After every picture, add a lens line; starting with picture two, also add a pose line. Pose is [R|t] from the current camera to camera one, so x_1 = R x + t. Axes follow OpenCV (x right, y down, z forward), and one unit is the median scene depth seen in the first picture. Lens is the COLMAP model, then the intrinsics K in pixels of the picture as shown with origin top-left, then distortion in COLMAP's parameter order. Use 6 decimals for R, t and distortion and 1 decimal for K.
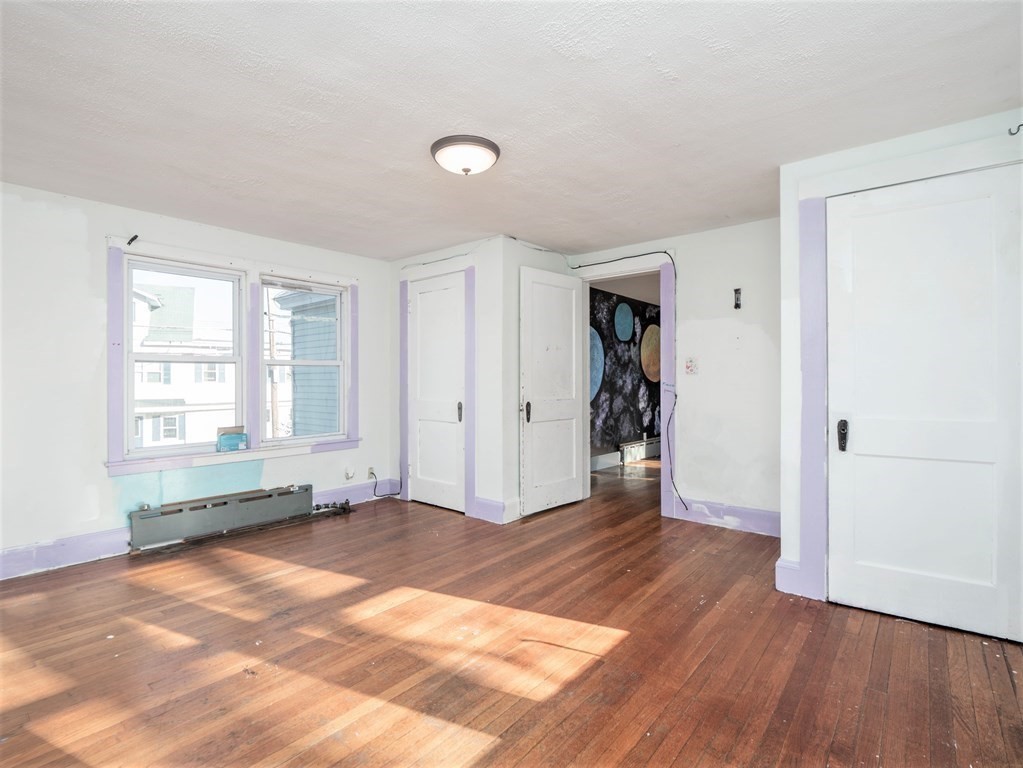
lens RADIAL K [[502.3, 0, 512.7], [0, 502.3, 384.1], [0, 0, 1]] dist [-0.011238, -0.002182]
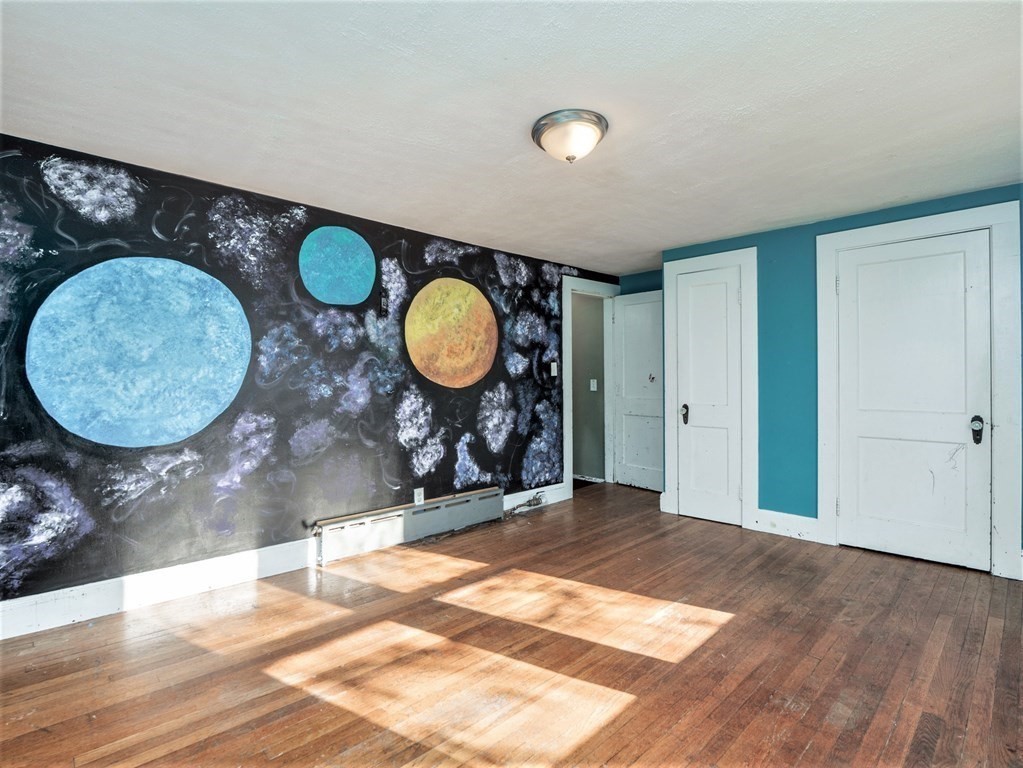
lens RADIAL K [[502.3, 0, 510.1], [0, 502.3, 380.0], [0, 0, 1]] dist [-0.011238, -0.002182]
pose [[0.995765, -0.002985, -0.091888, 0.434381], [0.002552, 0.999985, -0.004830, -0.010945], [0.091901, 0.004575, 0.995758, 0.539510]]
